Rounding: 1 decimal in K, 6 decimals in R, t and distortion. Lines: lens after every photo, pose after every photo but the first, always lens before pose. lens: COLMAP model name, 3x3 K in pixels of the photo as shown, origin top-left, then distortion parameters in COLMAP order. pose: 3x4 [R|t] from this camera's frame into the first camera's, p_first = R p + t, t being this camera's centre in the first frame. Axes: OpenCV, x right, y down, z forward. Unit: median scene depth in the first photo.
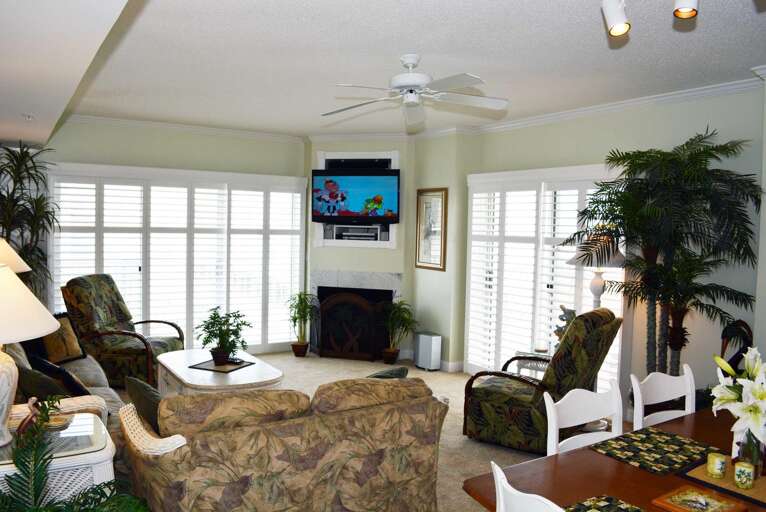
lens RADIAL K [[609.3, 0, 383.0], [0, 609.3, 256.0], [0, 0, 1]] dist [-0.077002, 0.000458]
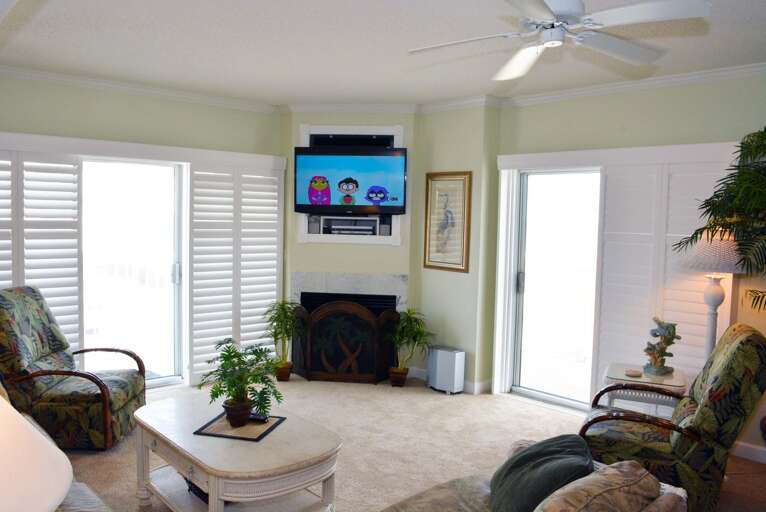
lens RADIAL K [[609.3, 0, 383.0], [0, 609.3, 256.0], [0, 0, 1]] dist [-0.077002, 0.000458]
pose [[0.985360, -0.012156, 0.170054, -0.143894], [0.008581, 0.999727, 0.021742, -0.015610], [-0.170272, -0.019964, 0.985195, 0.198027]]
